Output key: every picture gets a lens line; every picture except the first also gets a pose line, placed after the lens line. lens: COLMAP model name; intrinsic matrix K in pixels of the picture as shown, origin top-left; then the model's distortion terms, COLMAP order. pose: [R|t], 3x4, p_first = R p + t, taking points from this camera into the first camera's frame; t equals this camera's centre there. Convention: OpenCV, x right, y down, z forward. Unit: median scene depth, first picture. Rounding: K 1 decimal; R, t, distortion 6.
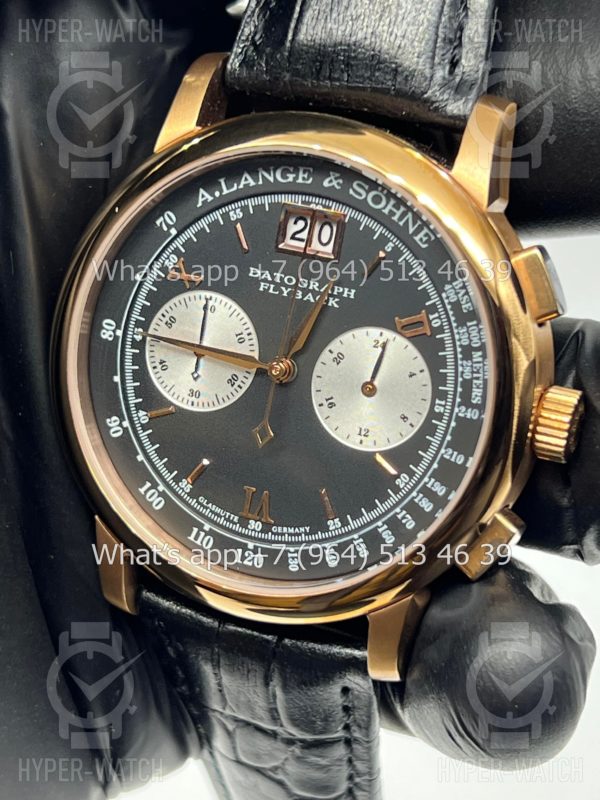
lens RADIAL K [[1861.4, 0, 294.4], [0, 1861.4, 401.8], [0, 0, 1]] dist [0.312622, 0.000000]
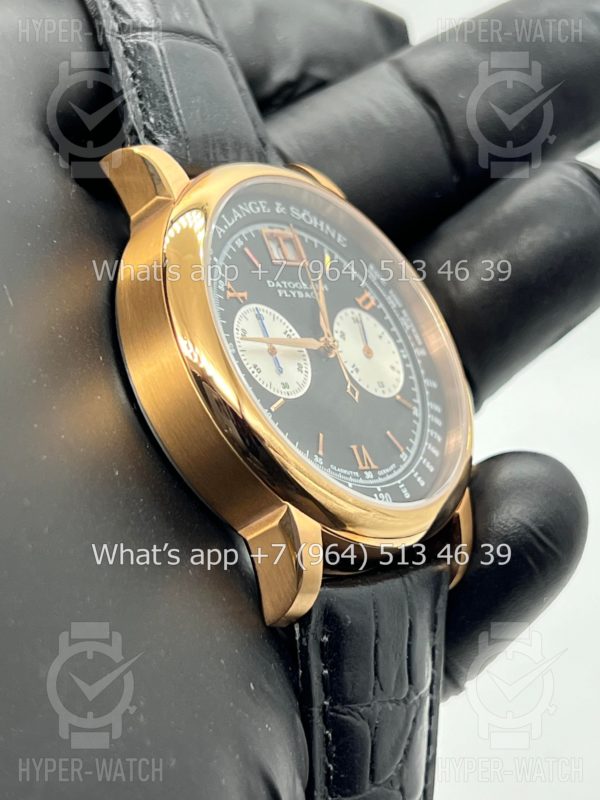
lens RADIAL K [[1861.4, 0, 301.5], [0, 1861.4, 394.9], [0, 0, 1]] dist [0.312622, 0.000000]
pose [[0.311422, -0.030098, 0.949795, -1.149685], [0.518367, 0.843075, -0.143247, 0.171228], [-0.796437, 0.536952, 0.278154, 0.696191]]
